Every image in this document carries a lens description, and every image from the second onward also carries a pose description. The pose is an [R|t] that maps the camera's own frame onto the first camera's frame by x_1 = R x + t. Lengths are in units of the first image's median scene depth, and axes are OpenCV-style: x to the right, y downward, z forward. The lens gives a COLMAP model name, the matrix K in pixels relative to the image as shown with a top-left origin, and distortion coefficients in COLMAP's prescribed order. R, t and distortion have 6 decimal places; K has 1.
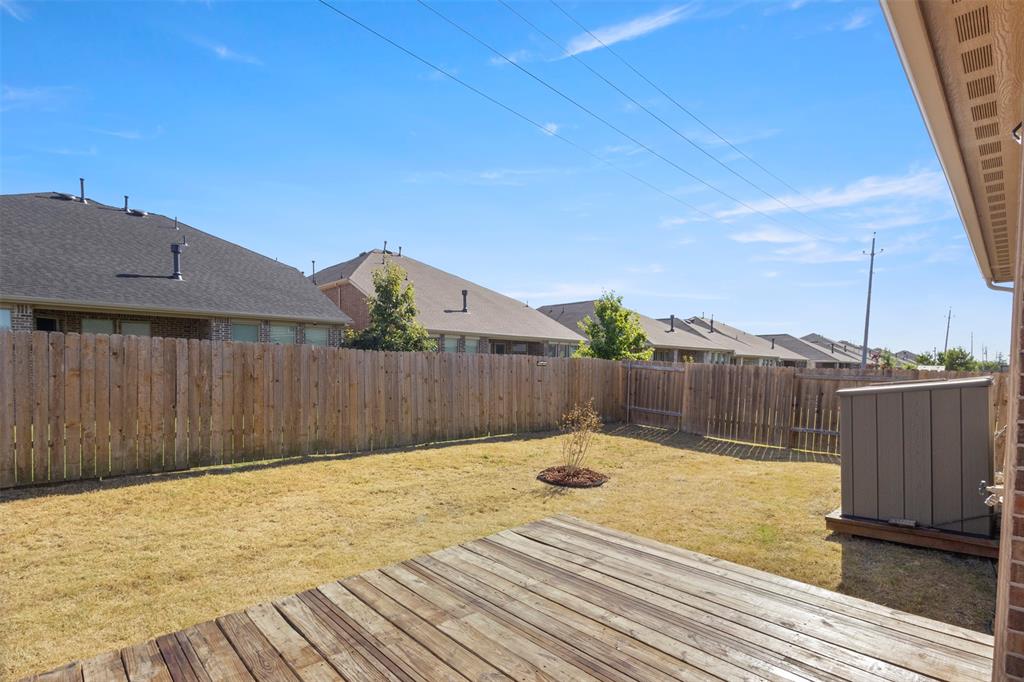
lens RADIAL K [[476.7, 0, 498.3], [0, 476.7, 386.2], [0, 0, 1]] dist [0.006317, -0.000578]
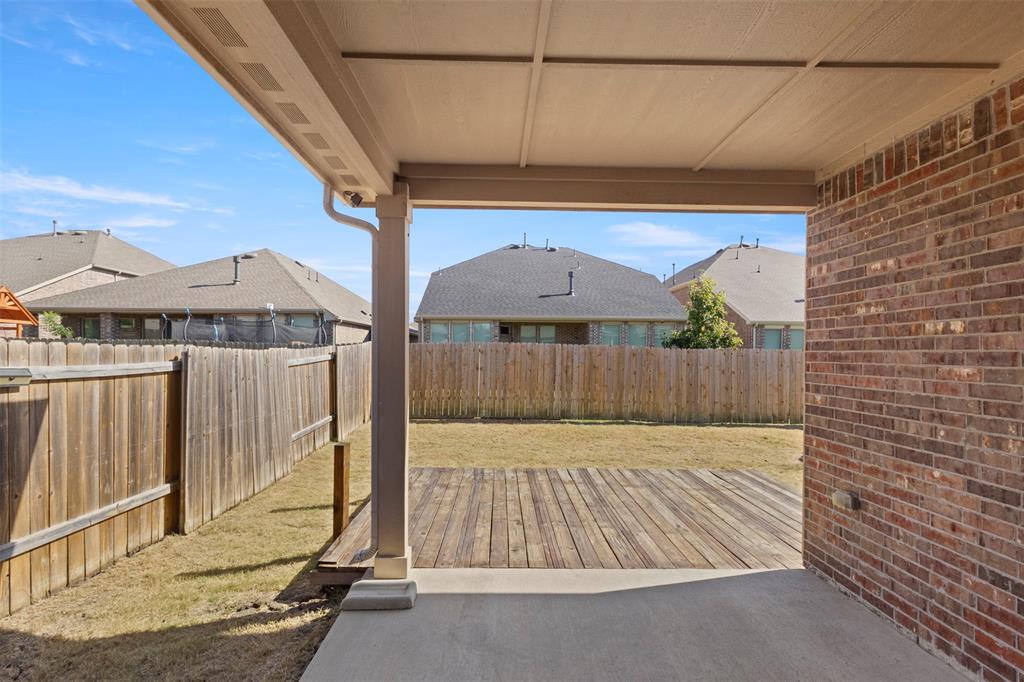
lens RADIAL K [[476.7, 0, 515.5], [0, 476.7, 339.8], [0, 0, 1]] dist [0.006317, -0.000578]
pose [[0.741787, -0.014332, -0.670482, 0.355914], [-0.029501, 0.998107, -0.053972, -0.015407], [0.669986, 0.059816, 0.739960, -0.362226]]
